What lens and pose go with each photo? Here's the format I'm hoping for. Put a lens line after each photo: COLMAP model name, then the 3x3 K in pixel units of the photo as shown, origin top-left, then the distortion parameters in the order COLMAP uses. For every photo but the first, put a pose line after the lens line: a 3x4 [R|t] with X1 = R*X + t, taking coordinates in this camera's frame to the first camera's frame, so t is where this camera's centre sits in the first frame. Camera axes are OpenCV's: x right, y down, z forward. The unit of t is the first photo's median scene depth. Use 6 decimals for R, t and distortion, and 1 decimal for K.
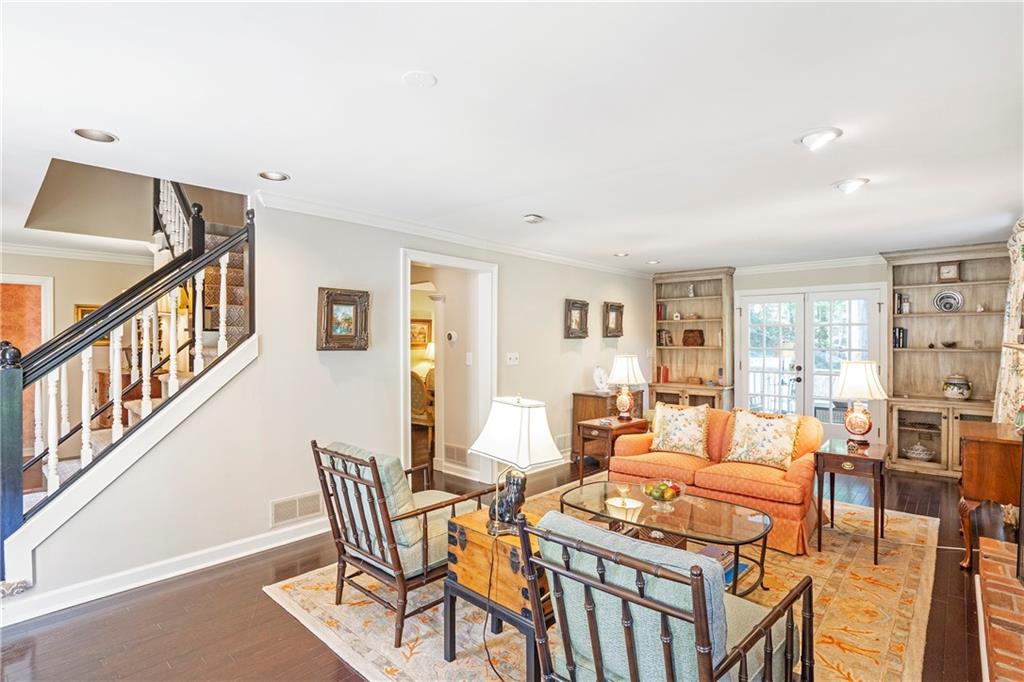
lens RADIAL K [[505.5, 0, 512.5], [0, 505.5, 341.3], [0, 0, 1]] dist [-0.000857, 0.000060]
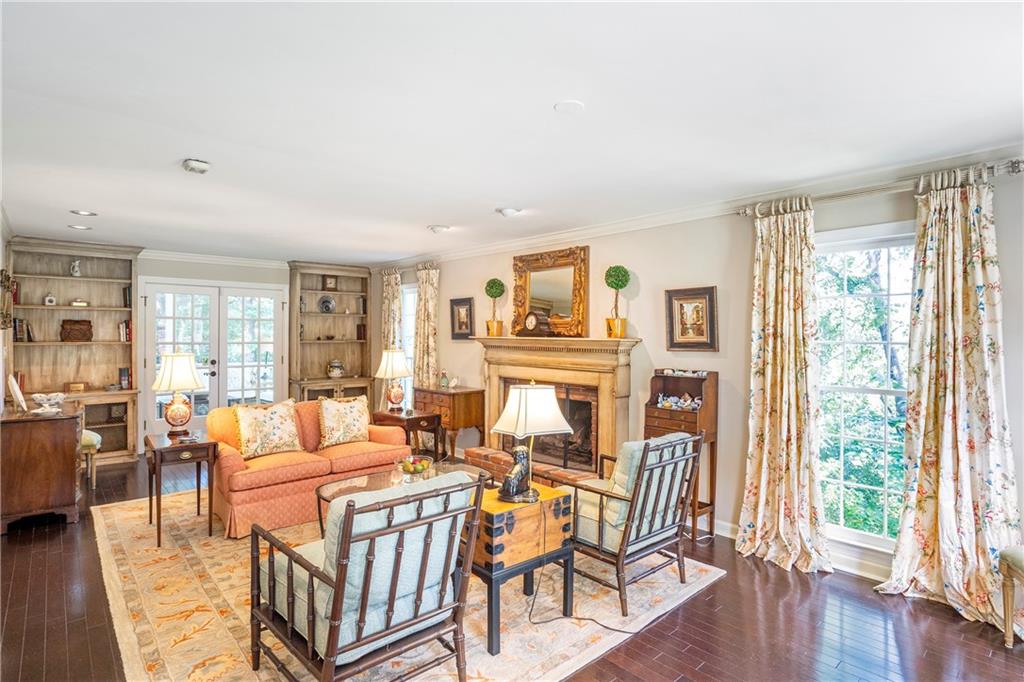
lens RADIAL K [[534.7, 0, 512.9], [0, 534.7, 336.3], [0, 0, 1]] dist [-0.001833, -0.000218]
pose [[0.141039, -0.003472, 0.989998, -0.447744], [0.000183, 0.999994, 0.003481, -0.001248], [-0.990004, -0.000310, 0.141038, 0.311351]]
